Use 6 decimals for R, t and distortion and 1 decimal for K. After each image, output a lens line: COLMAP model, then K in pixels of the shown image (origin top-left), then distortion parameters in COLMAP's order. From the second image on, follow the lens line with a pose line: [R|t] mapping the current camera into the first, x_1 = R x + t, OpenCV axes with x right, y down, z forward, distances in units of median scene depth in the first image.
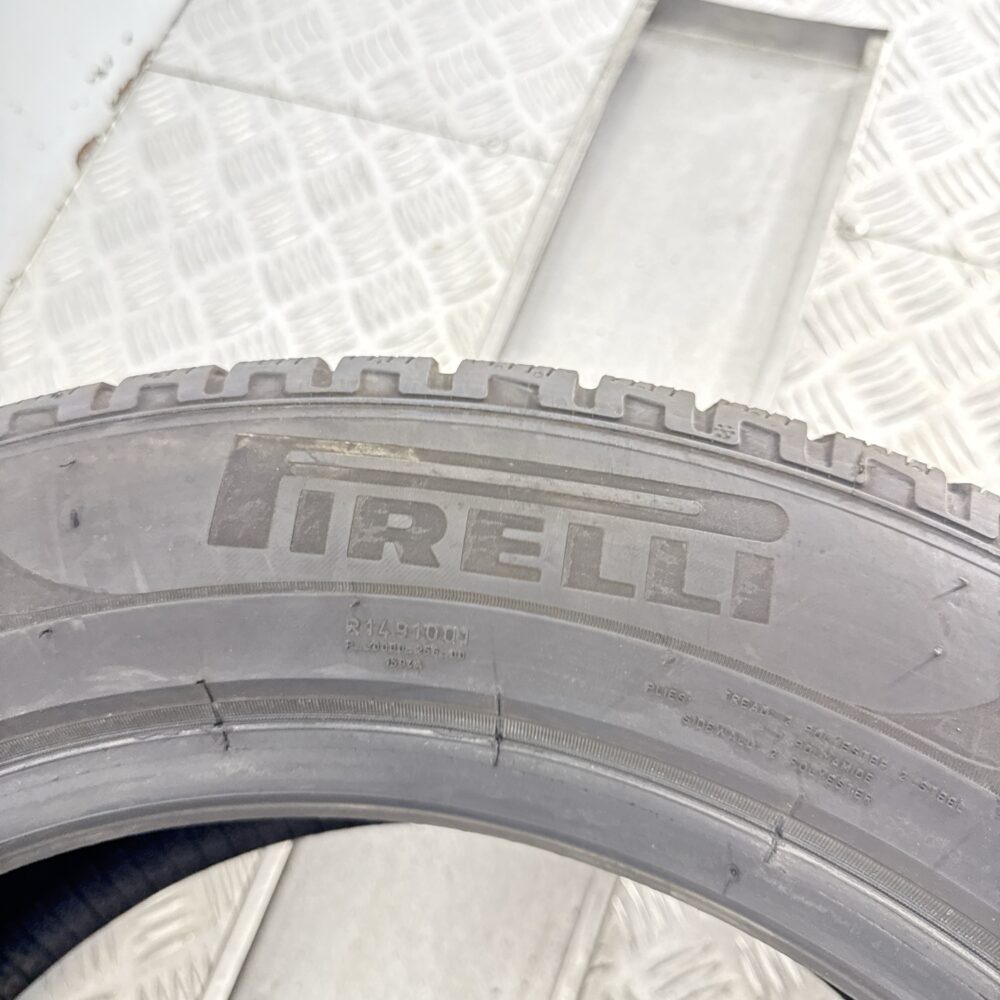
lens RADIAL K [[918.7, 0, 508.0], [0, 918.7, 499.8], [0, 0, 1]] dist [0.152440, -0.371645]
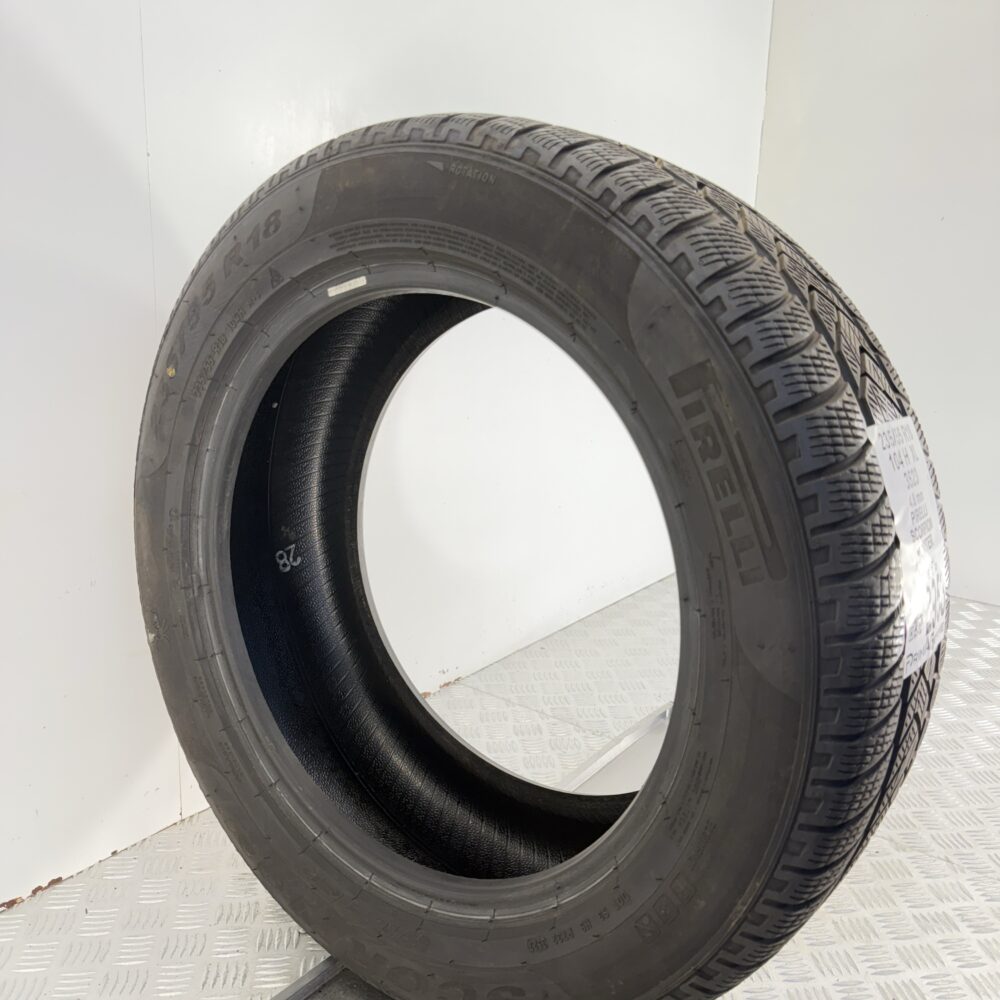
lens RADIAL K [[936.5, 0, 526.2], [0, 936.5, 497.1], [0, 0, 1]] dist [0.160119, -0.326481]
pose [[0.471397, 0.873671, -0.120353, 0.086100], [-0.477987, 0.367784, 0.797661, -1.695694], [0.741157, -0.318487, 0.590976, -0.903613]]
